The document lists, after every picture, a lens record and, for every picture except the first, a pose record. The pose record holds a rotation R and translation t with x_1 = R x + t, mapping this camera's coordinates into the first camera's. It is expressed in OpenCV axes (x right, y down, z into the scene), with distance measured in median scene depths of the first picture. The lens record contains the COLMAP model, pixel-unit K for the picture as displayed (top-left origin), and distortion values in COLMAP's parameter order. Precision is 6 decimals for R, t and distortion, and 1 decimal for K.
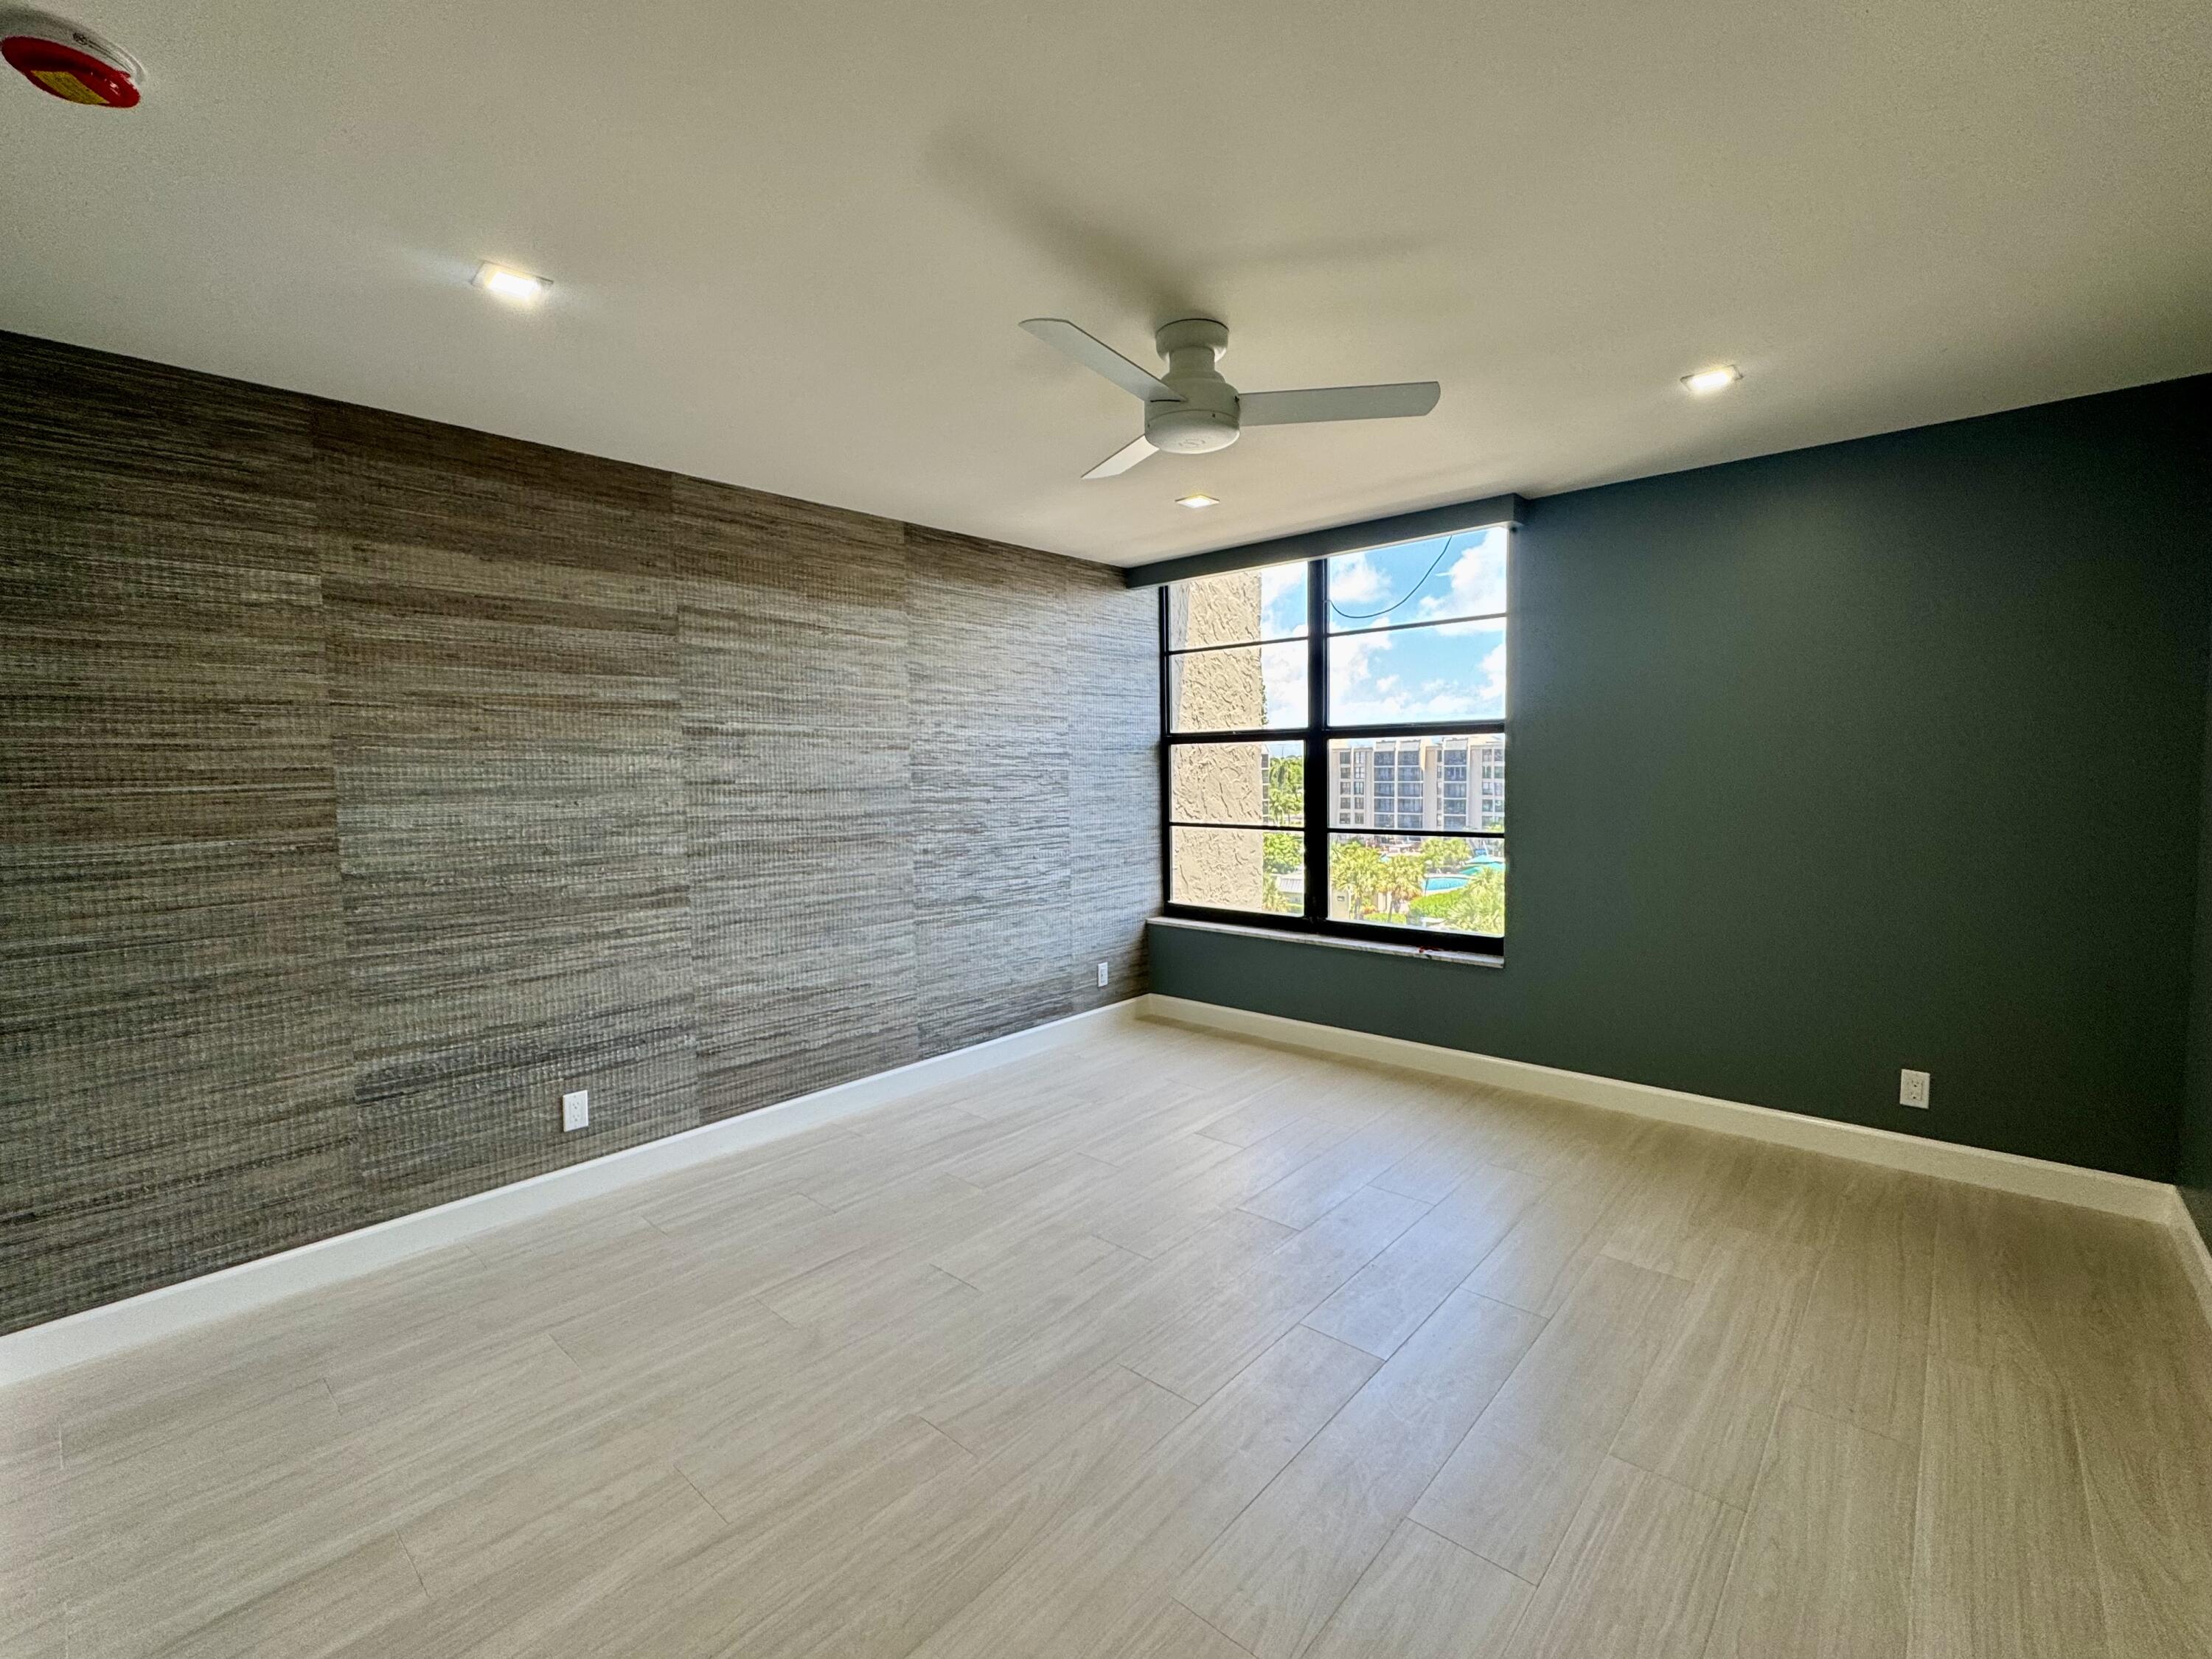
lens RADIAL K [[963.8, 0, 1103.3], [0, 963.8, 830.1], [0, 0, 1]] dist [-0.010142, 0.000466]
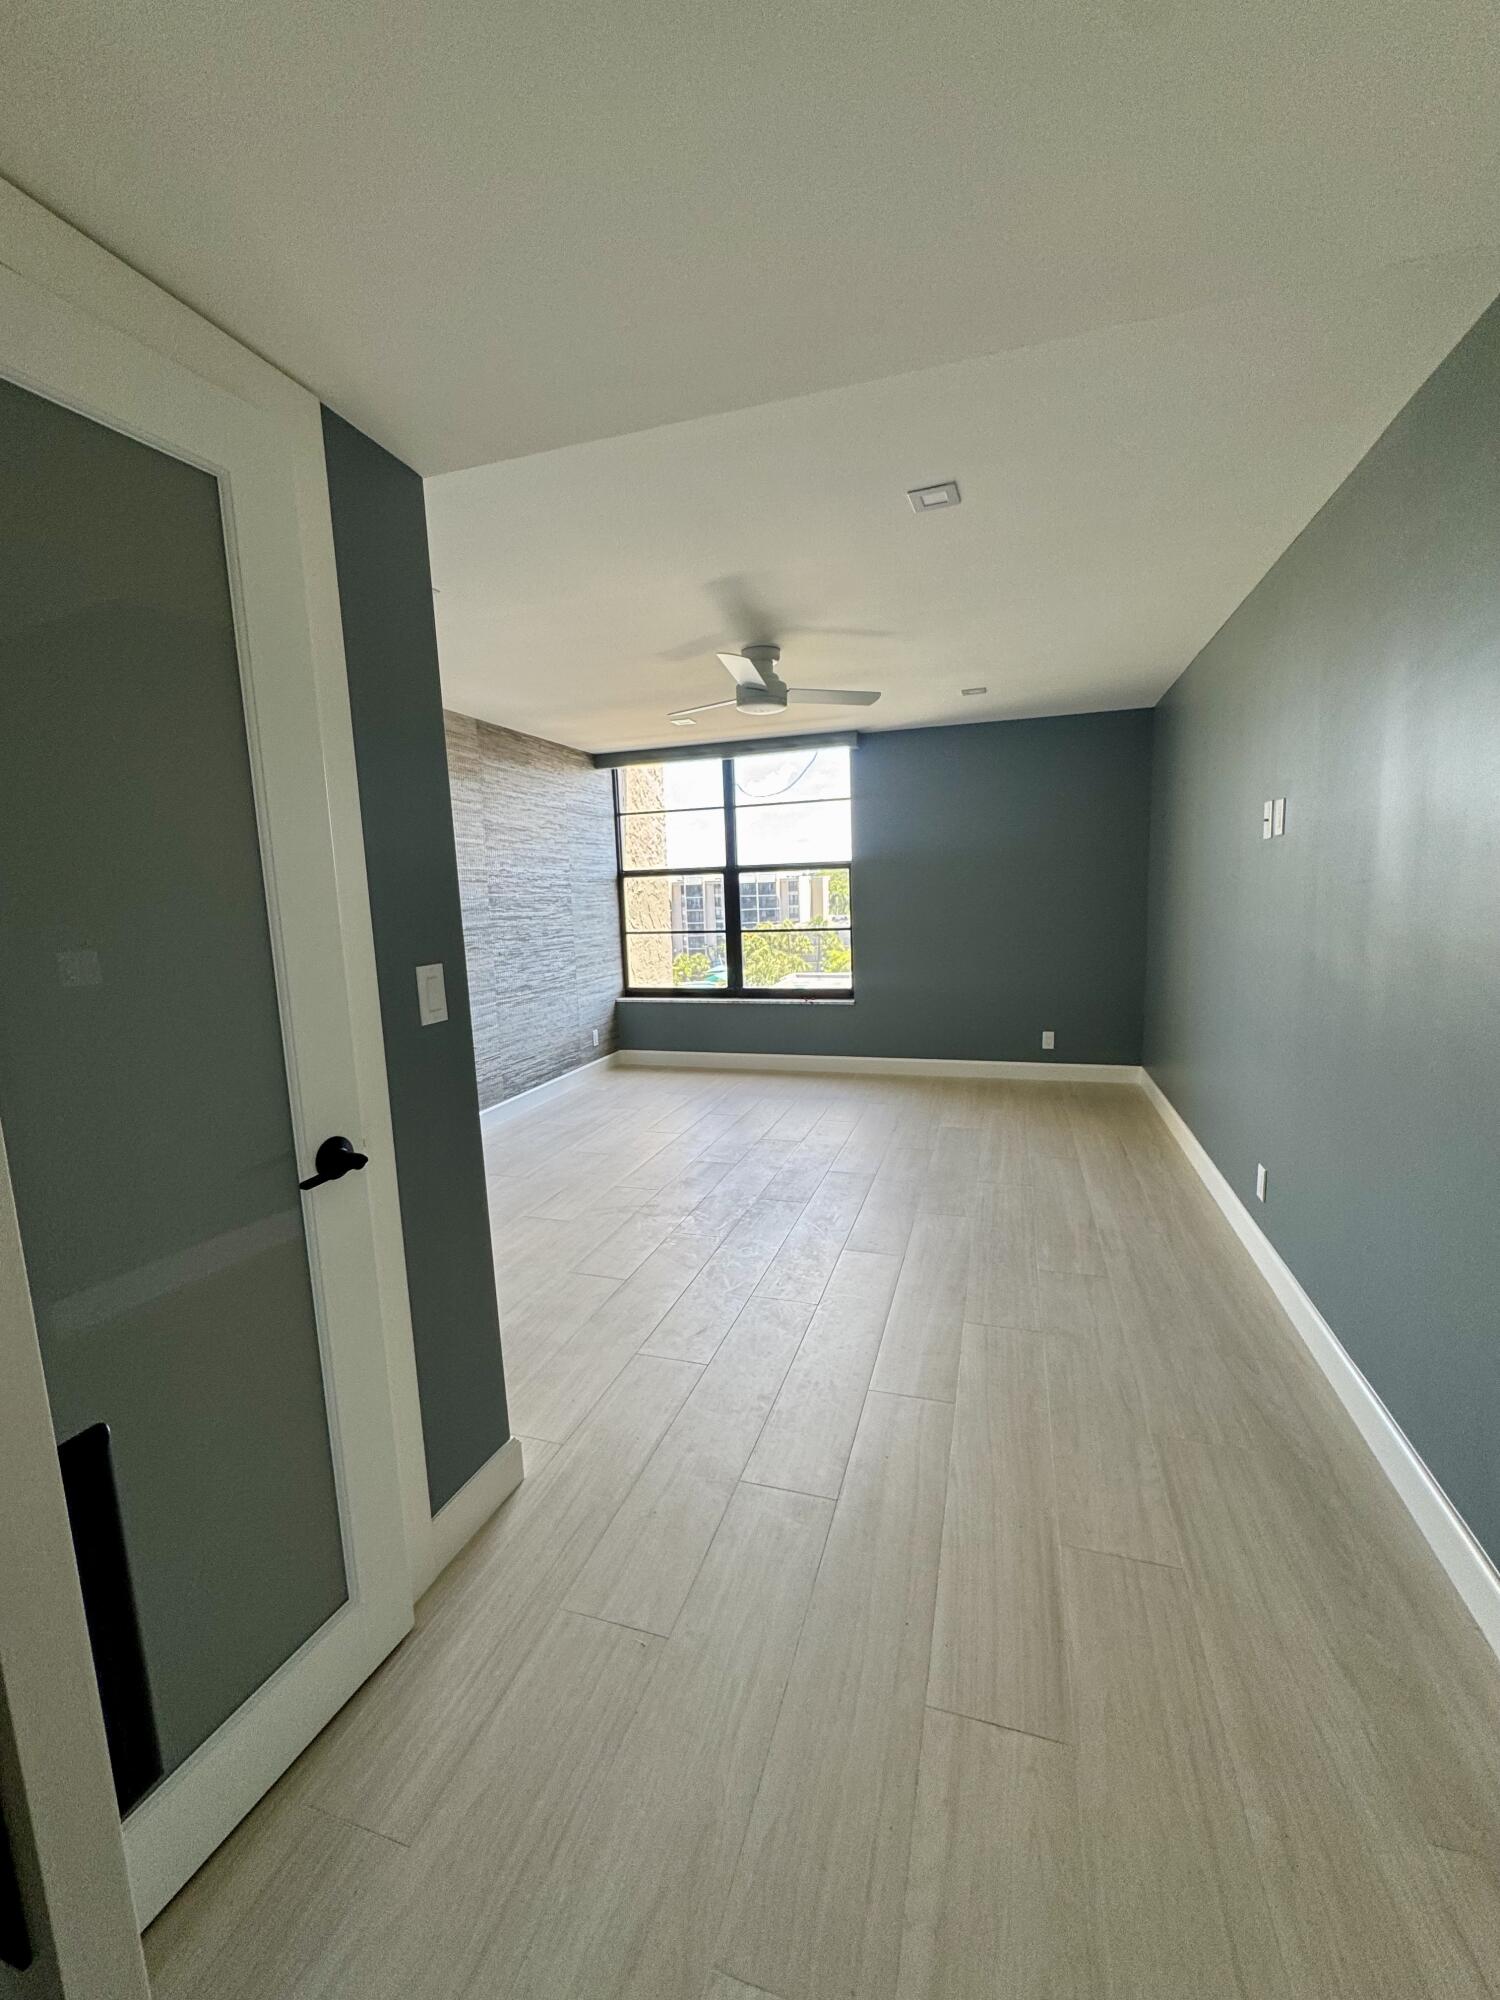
lens RADIAL K [[799.9, 0, 755.3], [0, 799.9, 1003.7], [0, 0, 1]] dist [-0.016384, -0.000074]
pose [[0.908683, -0.071434, 0.411331, -0.304775], [0.045462, 0.996325, 0.072596, 0.024605], [-0.415005, -0.047267, 0.908590, -0.214871]]
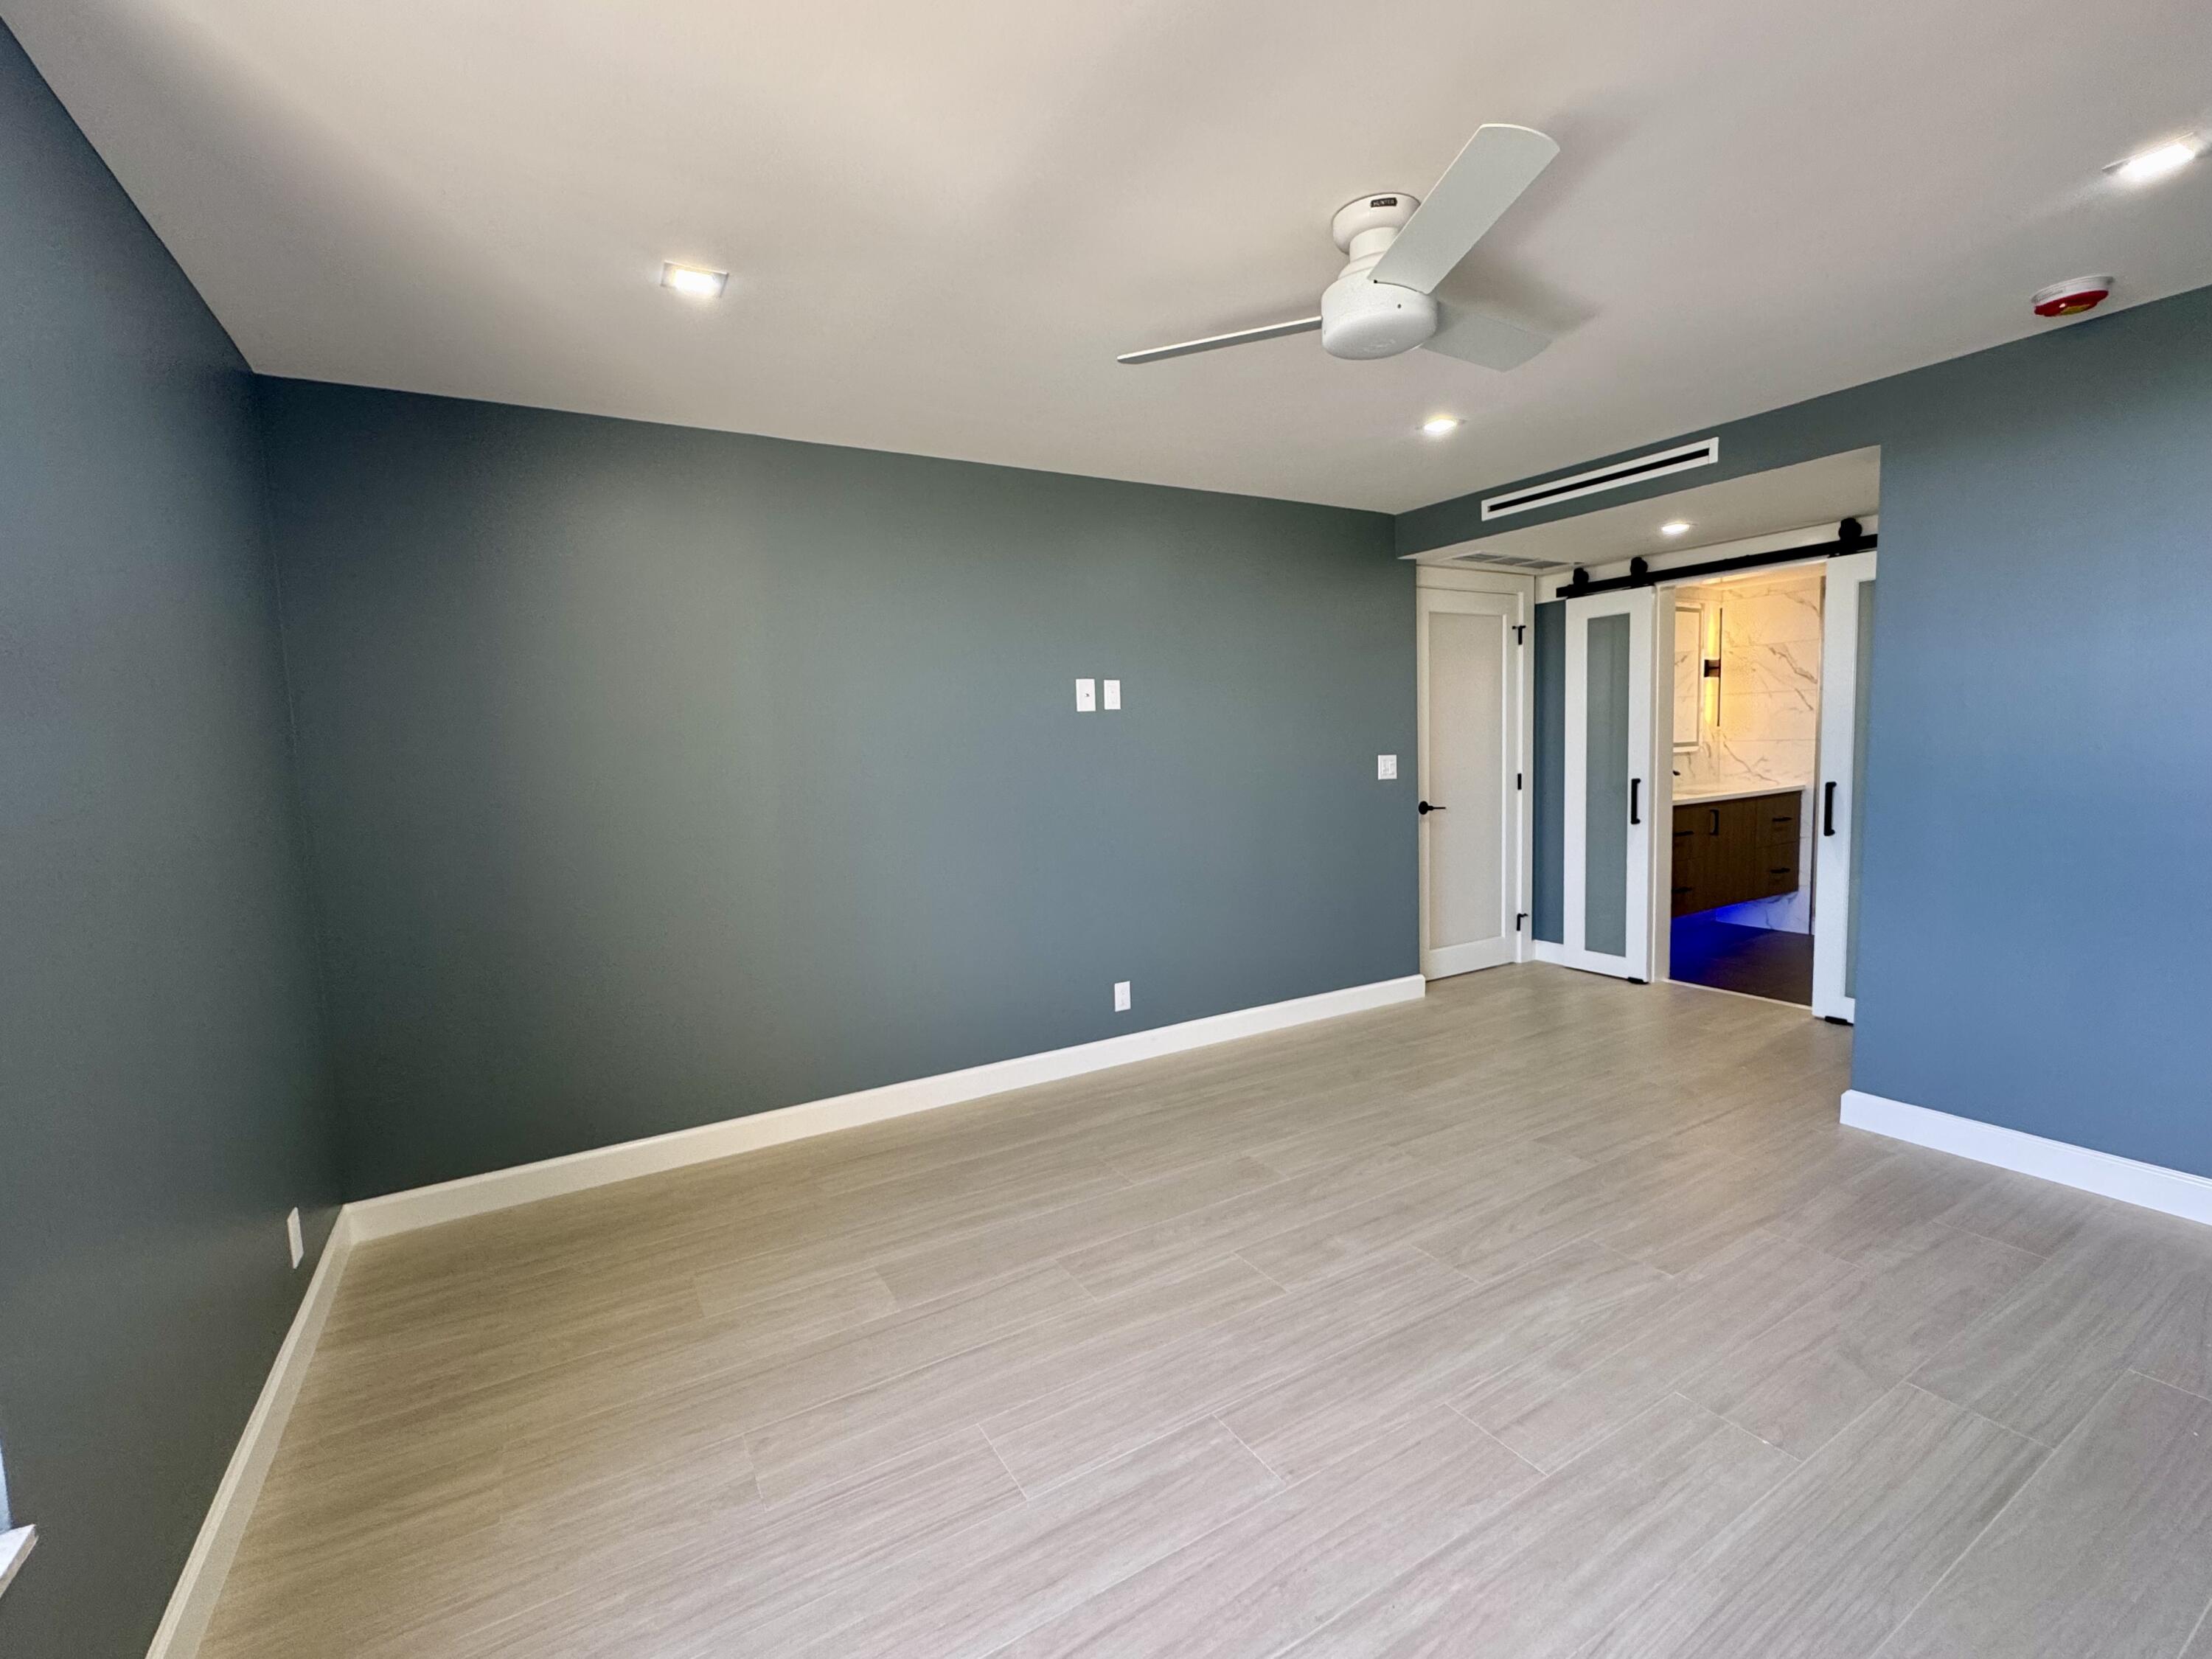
lens RADIAL K [[963.8, 0, 1107.2], [0, 963.8, 823.6], [0, 0, 1]] dist [-0.010142, 0.000466]
pose [[-0.953634, 0.028459, 0.299620, 0.038092], [0.074483, 0.986868, 0.143329, -0.062322], [-0.291607, 0.159000, -0.943231, 0.997337]]
